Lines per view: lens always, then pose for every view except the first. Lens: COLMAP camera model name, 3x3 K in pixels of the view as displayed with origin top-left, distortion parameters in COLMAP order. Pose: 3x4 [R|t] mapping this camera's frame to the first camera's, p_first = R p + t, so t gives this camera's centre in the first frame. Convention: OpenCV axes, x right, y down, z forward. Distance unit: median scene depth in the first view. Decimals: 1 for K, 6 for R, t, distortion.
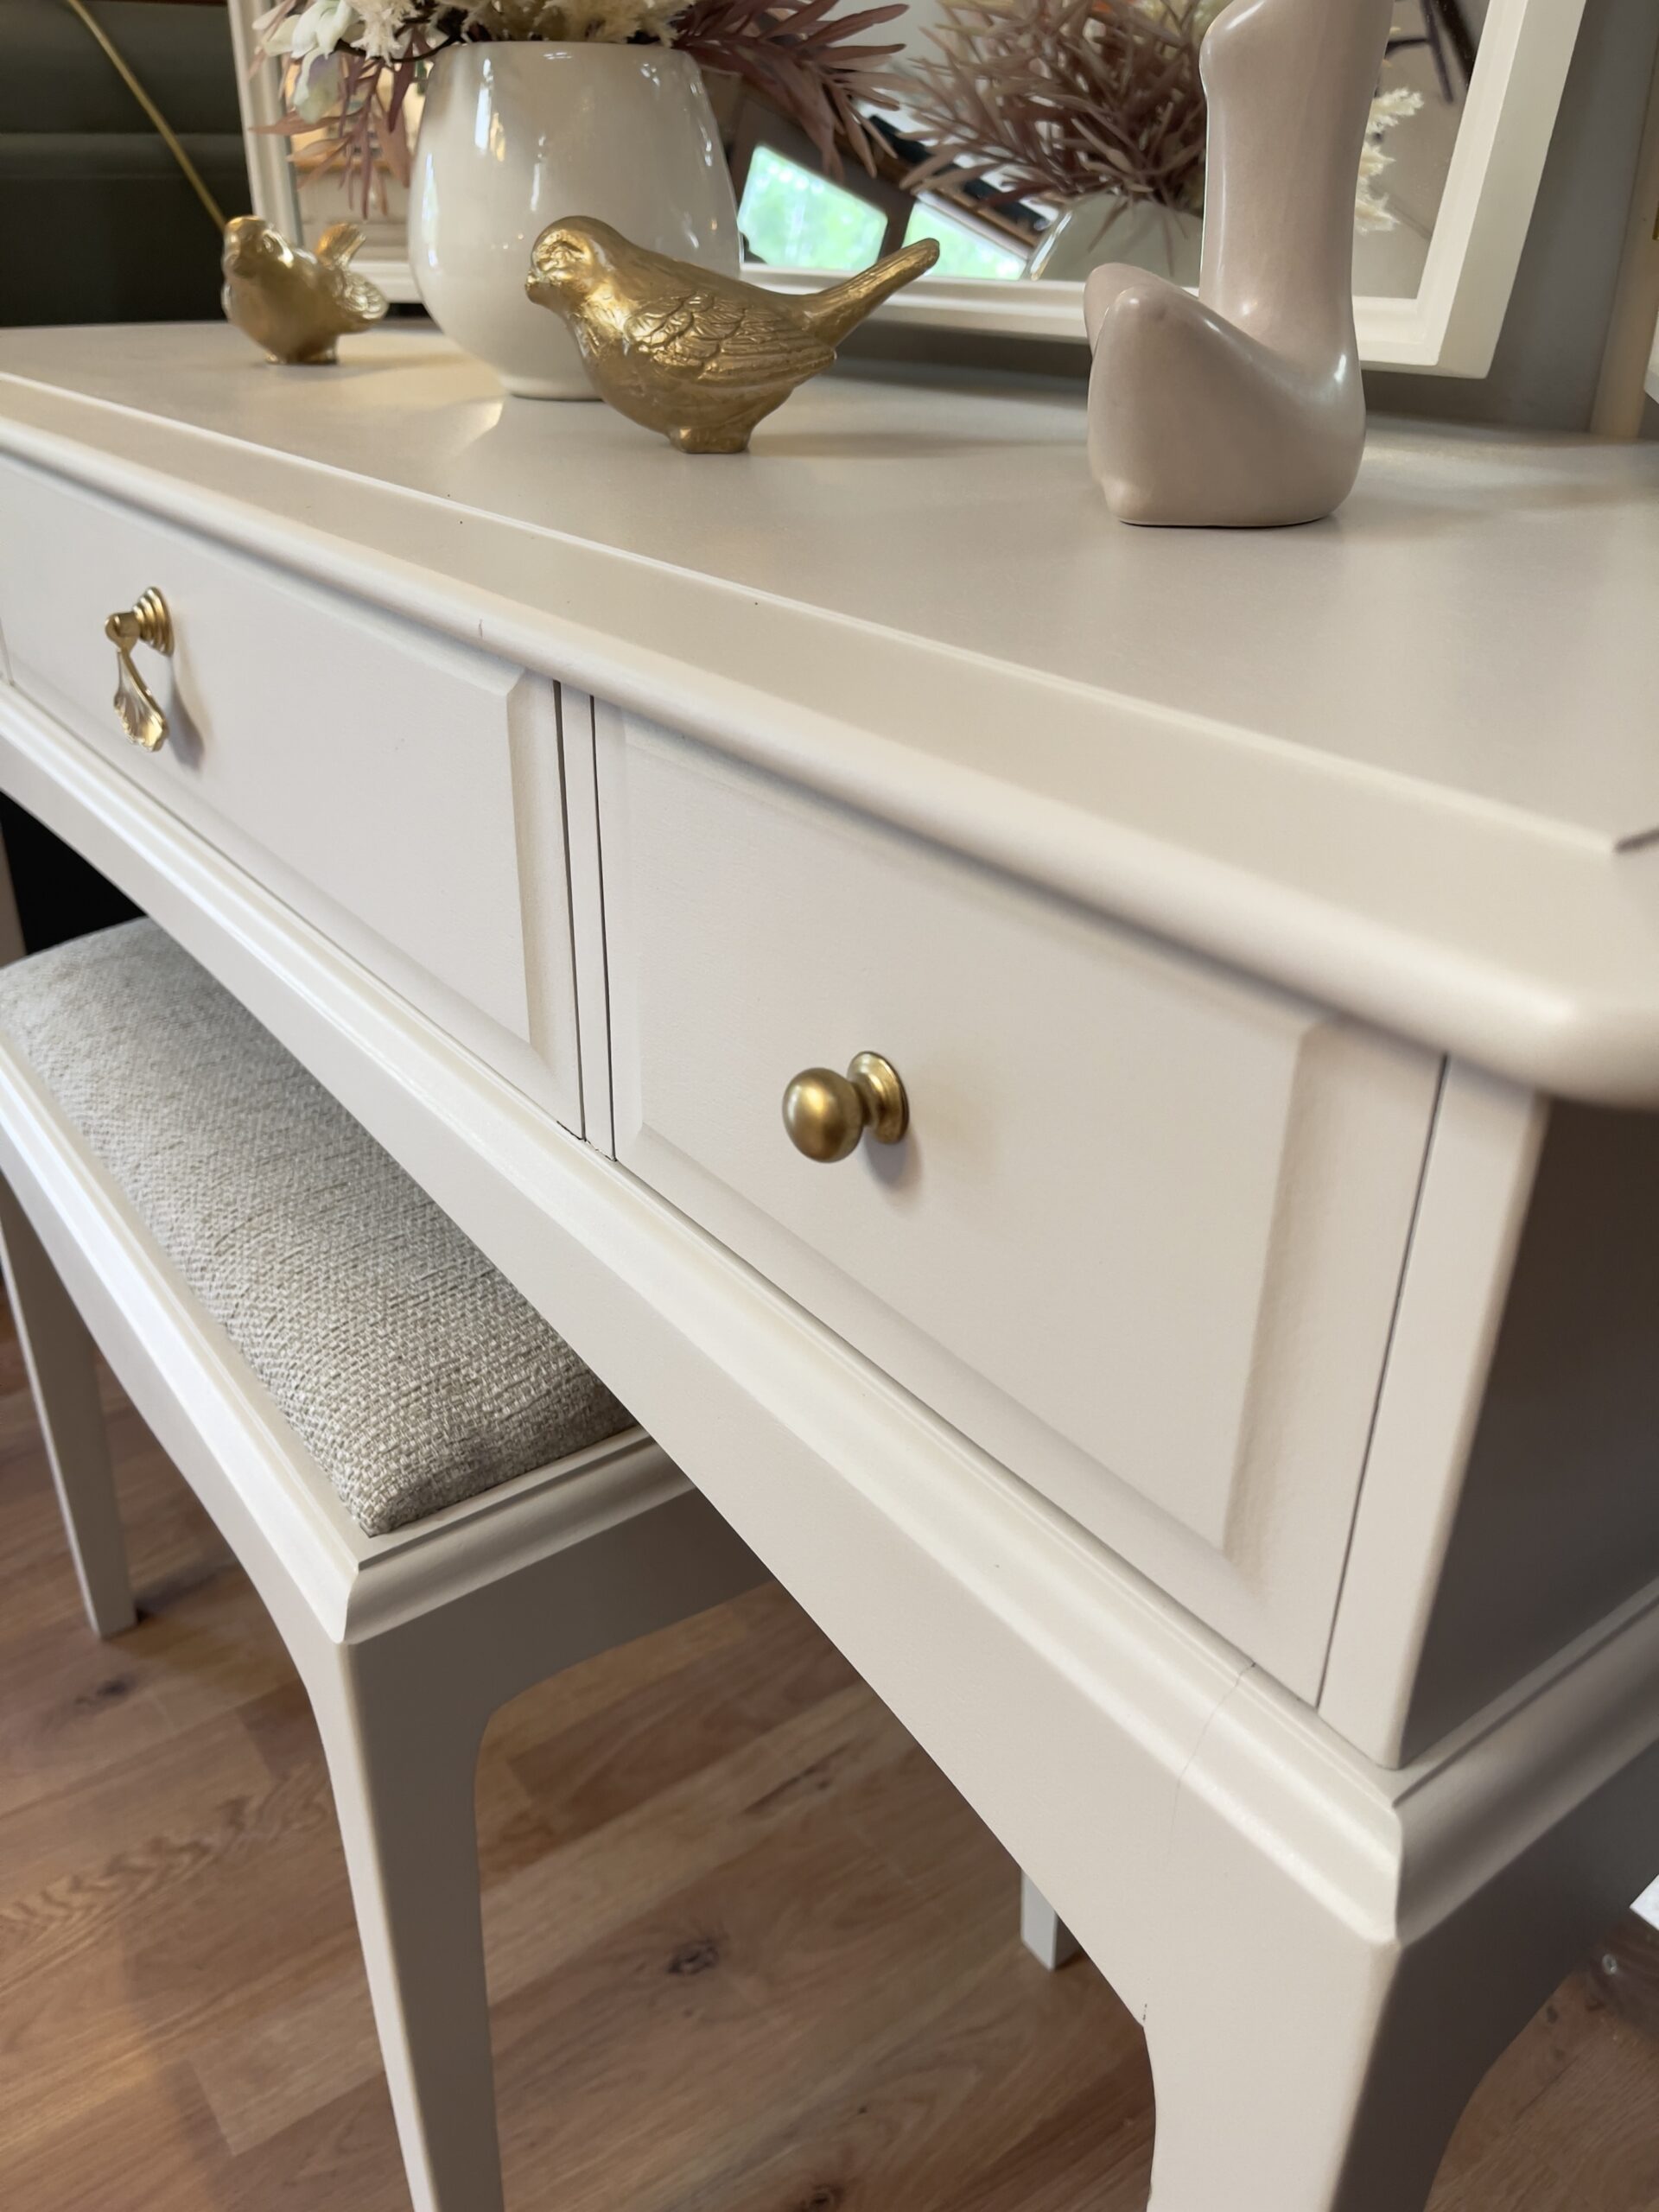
lens RADIAL K [[1734.6, 0, 826.9], [0, 1734.6, 1015.0], [0, 0, 1]] dist [0.031250, -0.080283]
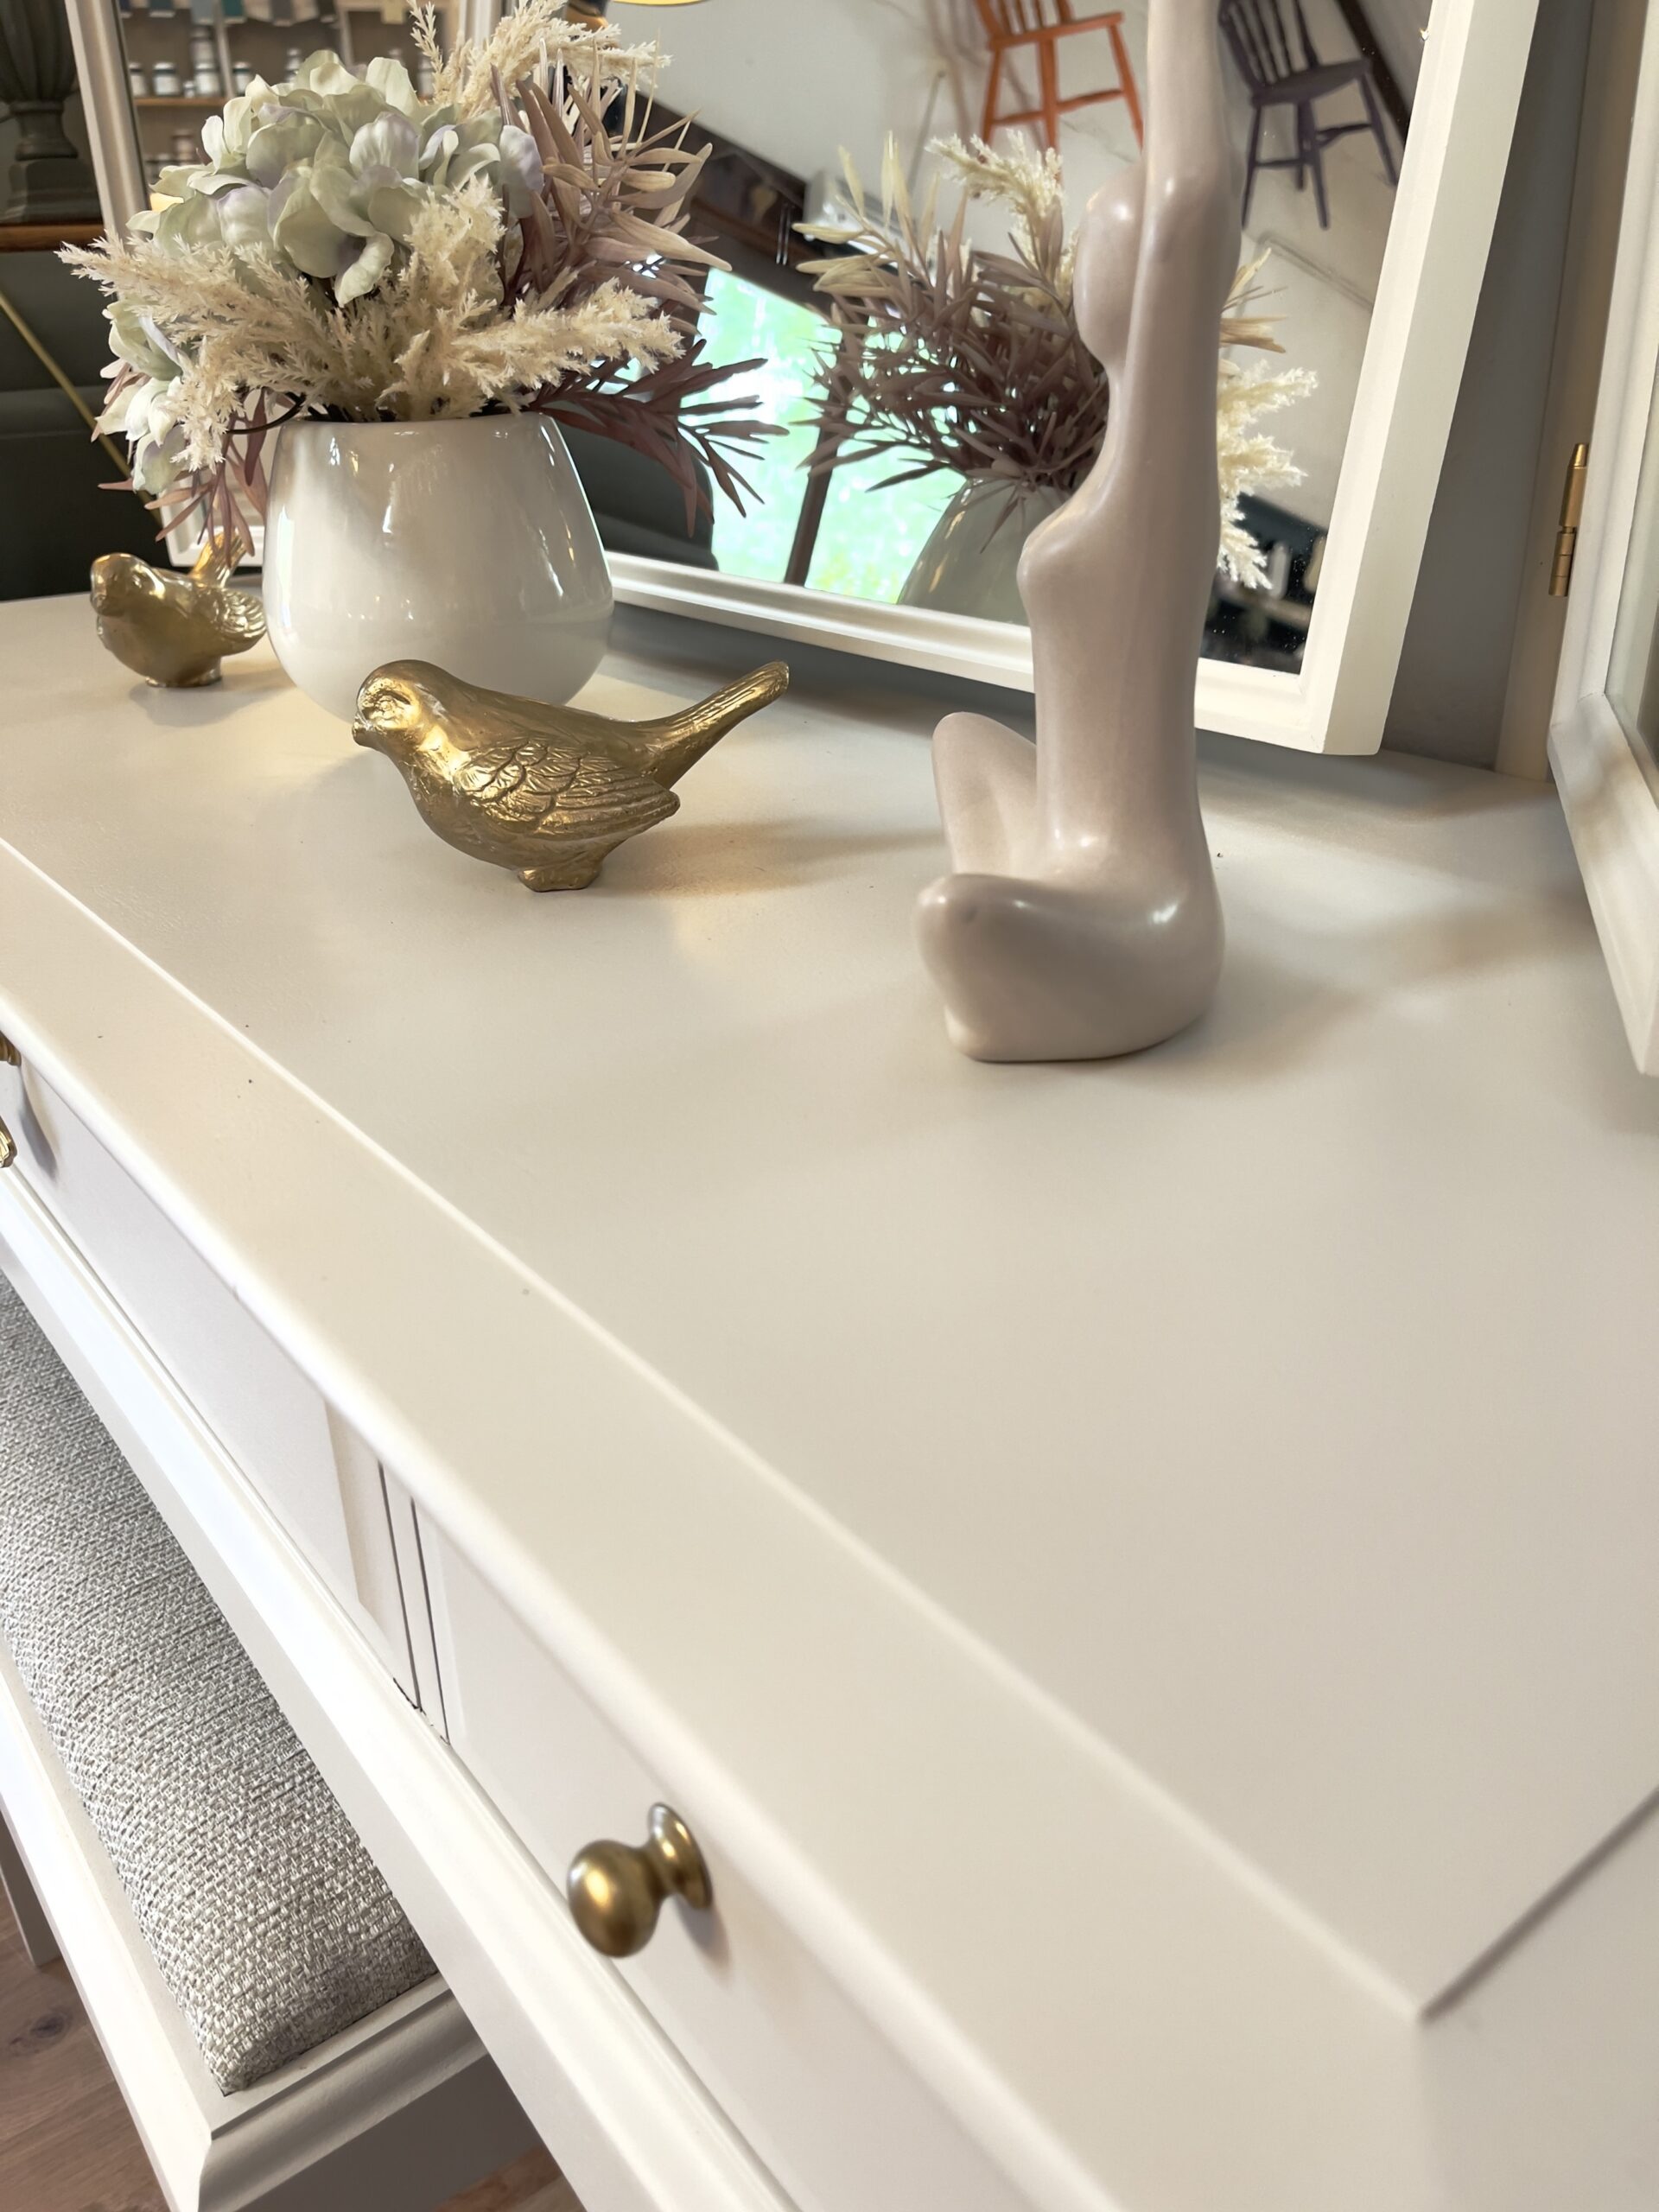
lens RADIAL K [[1734.6, 0, 826.9], [0, 1734.6, 1015.0], [0, 0, 1]] dist [0.031250, -0.080283]
pose [[0.999080, -0.042795, 0.002905, 0.072316], [0.042886, 0.997904, -0.048460, -0.199400], [-0.000825, 0.048540, 0.998821, 0.059546]]
